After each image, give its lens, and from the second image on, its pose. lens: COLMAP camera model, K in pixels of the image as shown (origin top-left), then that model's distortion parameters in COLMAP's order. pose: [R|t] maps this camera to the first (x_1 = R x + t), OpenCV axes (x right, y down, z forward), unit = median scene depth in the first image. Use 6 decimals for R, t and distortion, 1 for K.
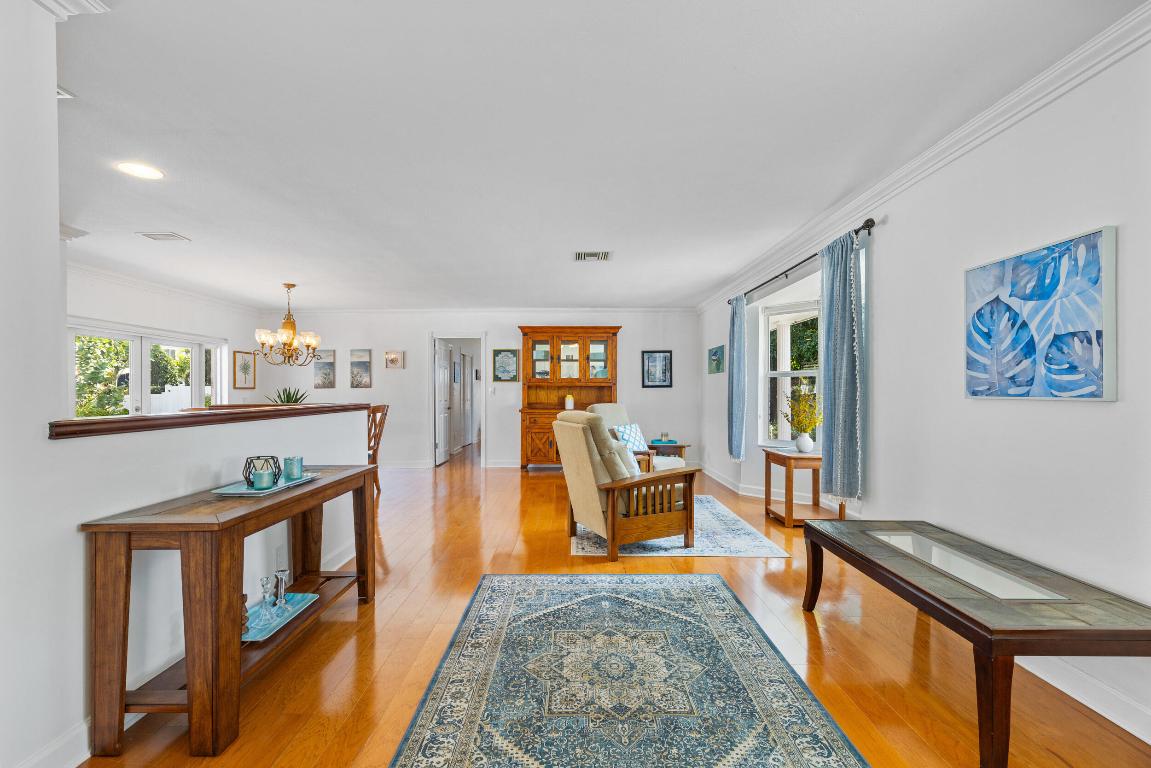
lens RADIAL K [[485.6, 0, 577.8], [0, 485.6, 391.6], [0, 0, 1]] dist [-0.001917, 0.000020]
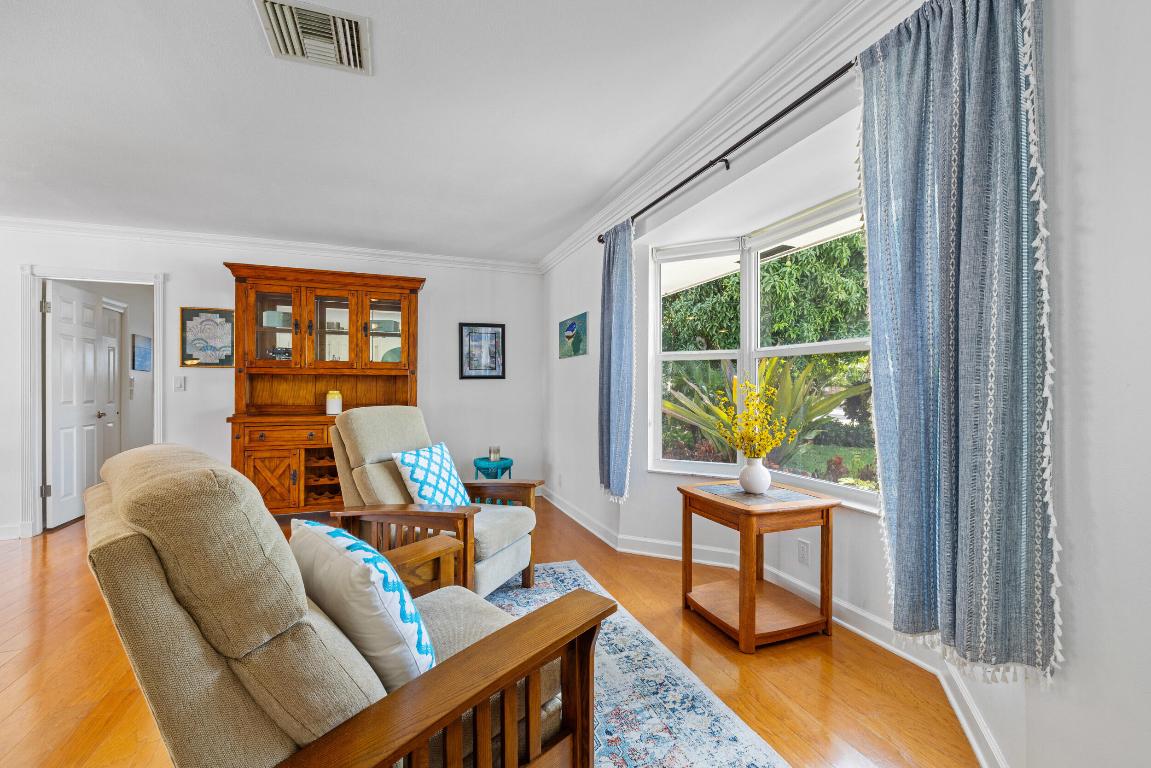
lens RADIAL K [[485.6, 0, 576.0], [0, 485.6, 385.8], [0, 0, 1]] dist [-0.001917, 0.000020]
pose [[0.938834, 0.000734, 0.344369, 0.056665], [0.000922, 0.999989, -0.004644, 0.004488], [-0.344369, 0.004677, 0.938823, 0.346723]]
